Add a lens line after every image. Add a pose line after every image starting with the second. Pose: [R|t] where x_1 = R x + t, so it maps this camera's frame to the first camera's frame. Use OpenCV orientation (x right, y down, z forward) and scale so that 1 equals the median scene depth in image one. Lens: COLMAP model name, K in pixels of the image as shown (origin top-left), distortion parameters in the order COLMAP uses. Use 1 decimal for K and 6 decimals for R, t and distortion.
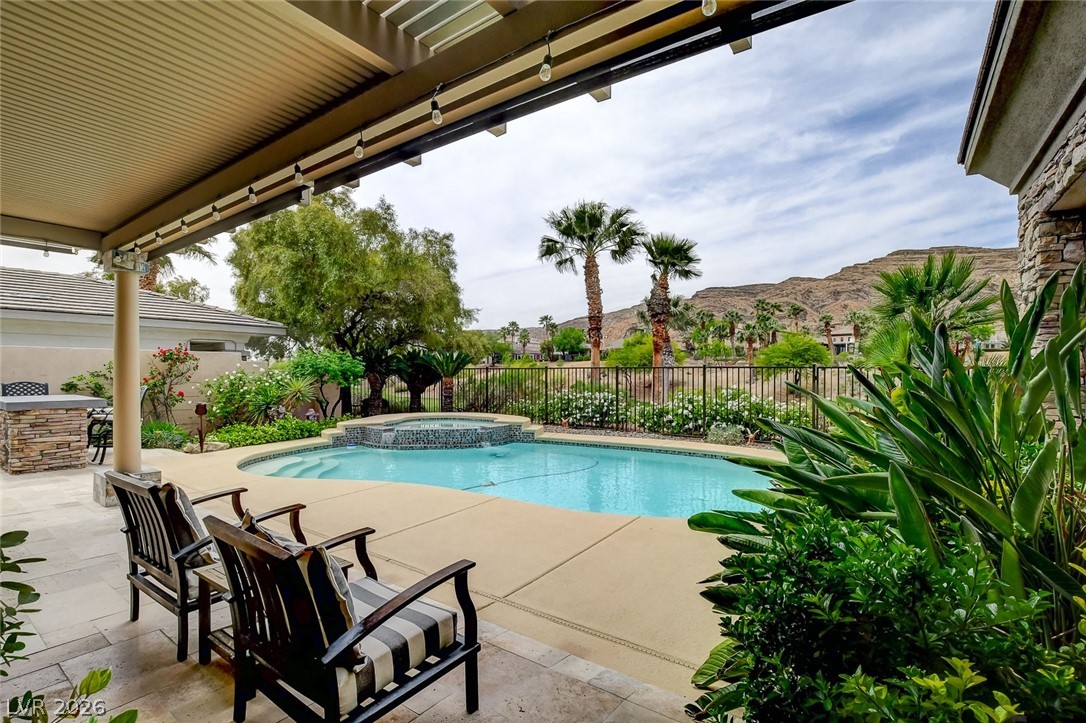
lens RADIAL K [[498.8, 0, 542.6], [0, 498.8, 378.4], [0, 0, 1]] dist [-0.031296, 0.000895]
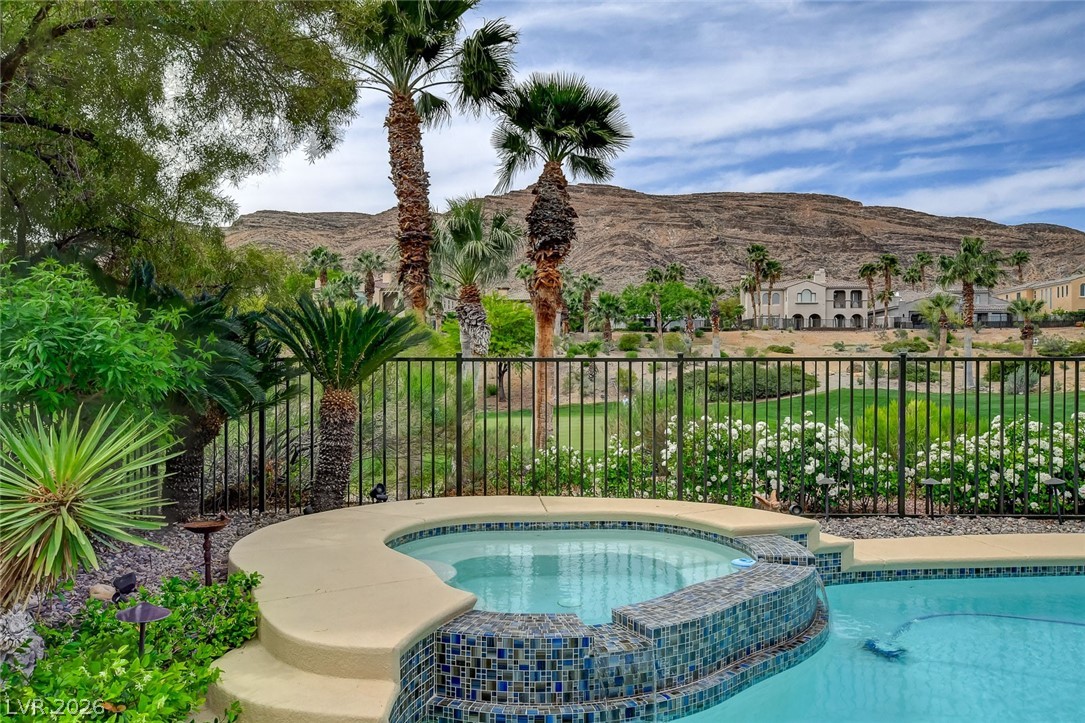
lens RADIAL K [[877.8, 0, 537.8], [0, 877.8, 365.6], [0, 0, 1]] dist [0.001274, 0.029456]
pose [[0.810051, -0.003545, 0.586348, -0.264827], [0.006414, 0.999975, -0.002816, -0.008469], [-0.586324, 0.006042, 0.810054, 0.319609]]
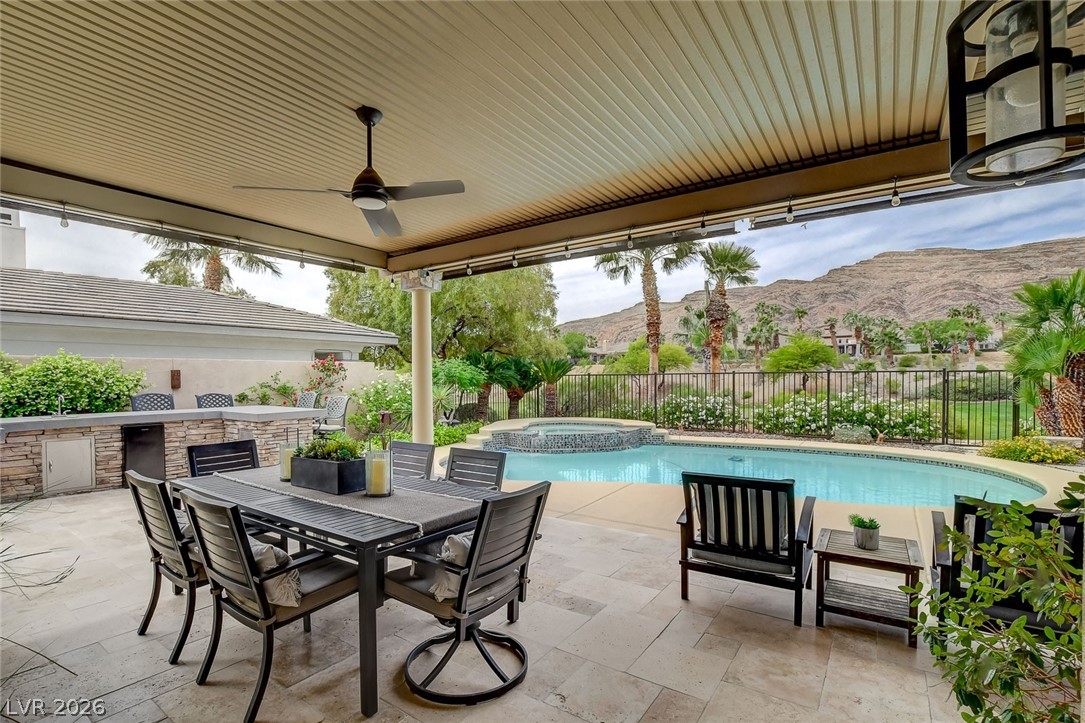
lens RADIAL K [[493.5, 0, 541.2], [0, 493.5, 389.6], [0, 0, 1]] dist [-0.031111, 0.002833]
pose [[0.999849, -0.011632, 0.012942, -0.144919], [0.011443, 0.999828, 0.014575, -0.003187], [-0.013109, -0.014425, 0.999810, -0.019884]]
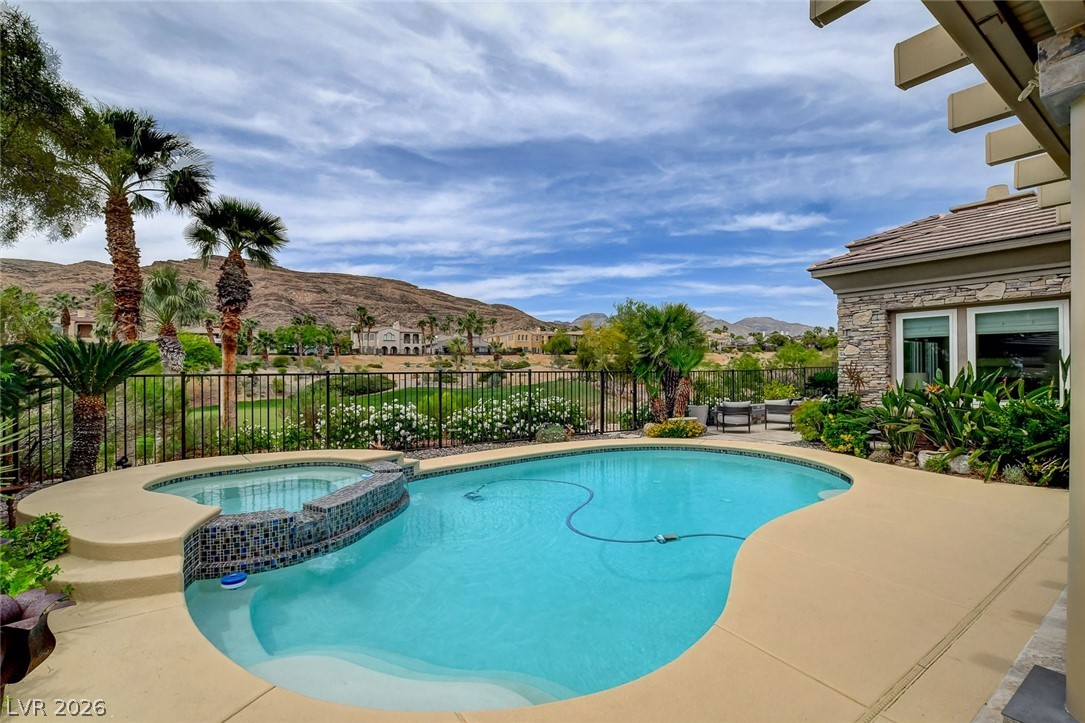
lens RADIAL K [[493.5, 0, 541.9], [0, 493.5, 366.3], [0, 0, 1]] dist [-0.031111, 0.002833]
pose [[0.339239, 0.005499, 0.940684, -0.303374], [0.018902, 0.999741, -0.012661, -0.009773], [-0.940510, 0.022076, 0.339048, 0.296589]]
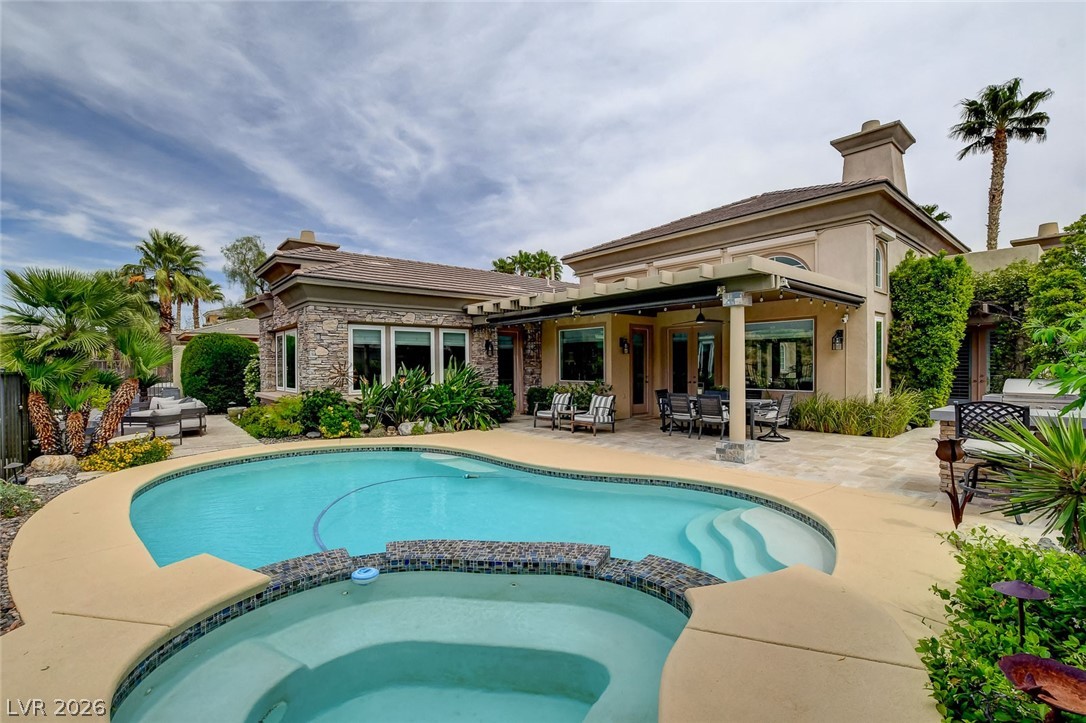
lens RADIAL K [[493.9, 0, 540.5], [0, 493.9, 366.3], [0, 0, 1]] dist [-0.031111, 0.002833]
pose [[-0.973466, 0.000793, 0.228830, -0.143358], [0.005363, 0.999798, 0.019348, -0.017110], [-0.228768, 0.020062, -0.973274, 0.622207]]
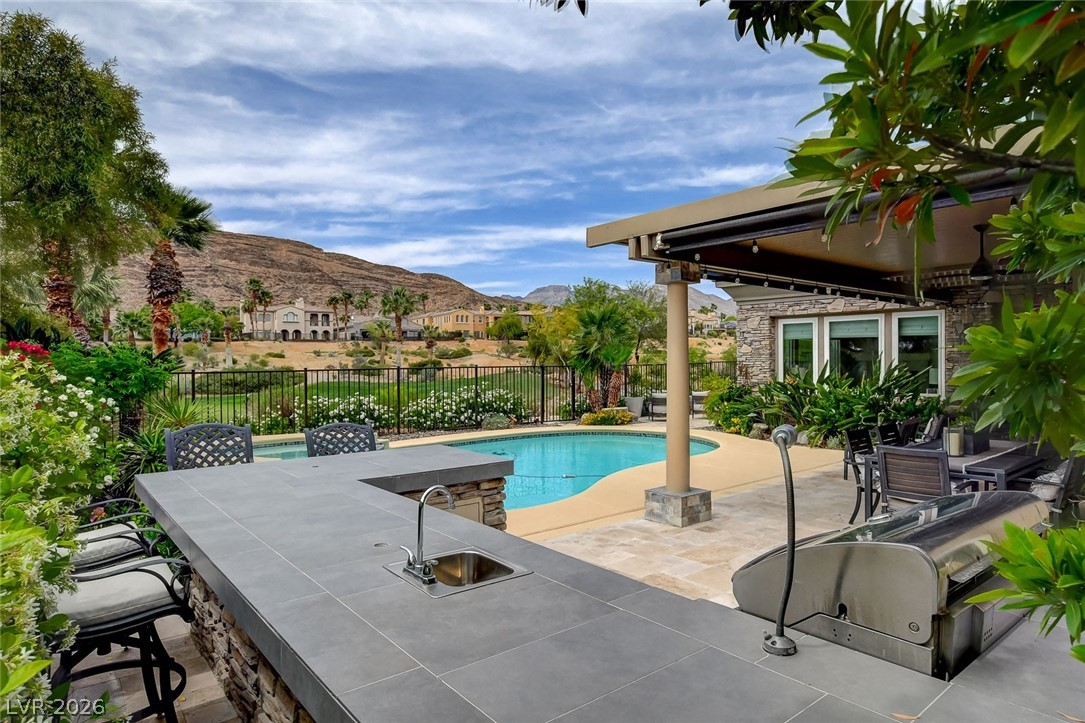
lens RADIAL K [[633.4, 0, 535.6], [0, 633.4, 357.4], [0, 0, 1]] dist [-0.007502, 0.000276]
pose [[0.265215, -0.000854, 0.964189, -0.509385], [0.021835, 0.999748, -0.005121, -0.016453], [-0.963942, 0.022411, 0.265167, 0.223137]]
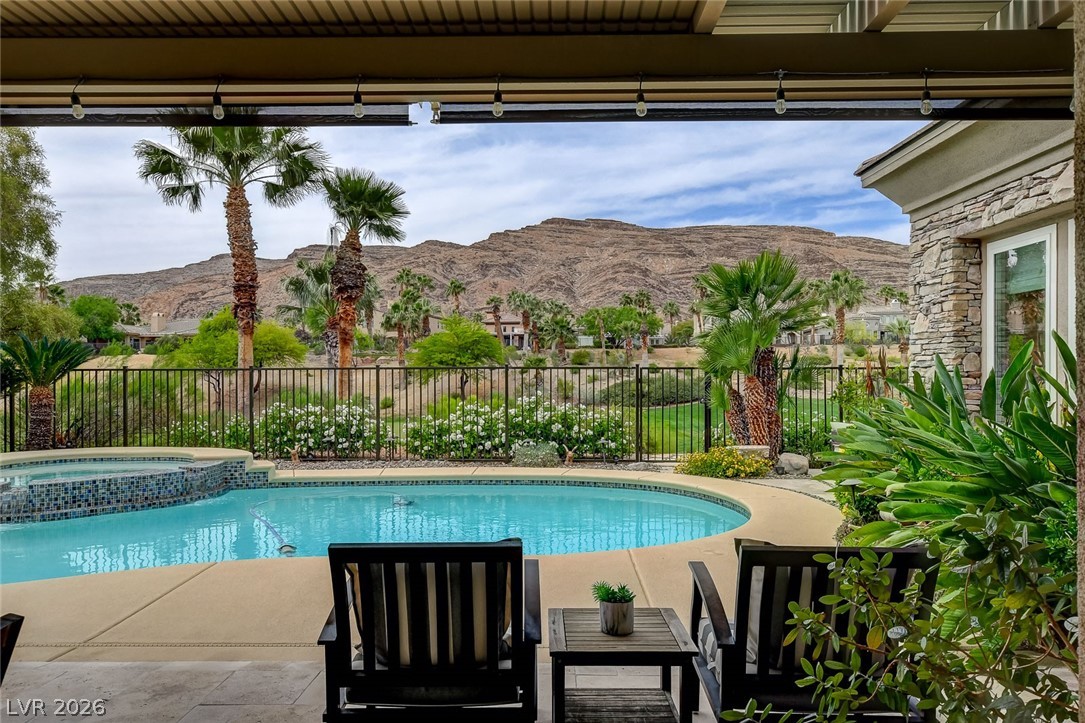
lens RADIAL K [[765.6, 0, 532.3], [0, 765.6, 374.8], [0, 0, 1]] dist [-0.008266, 0.025296]
pose [[0.825348, -0.004710, 0.564605, -0.142796], [0.010543, 0.999919, -0.007071, -0.001520], [-0.564526, 0.011788, 0.825331, 0.006389]]
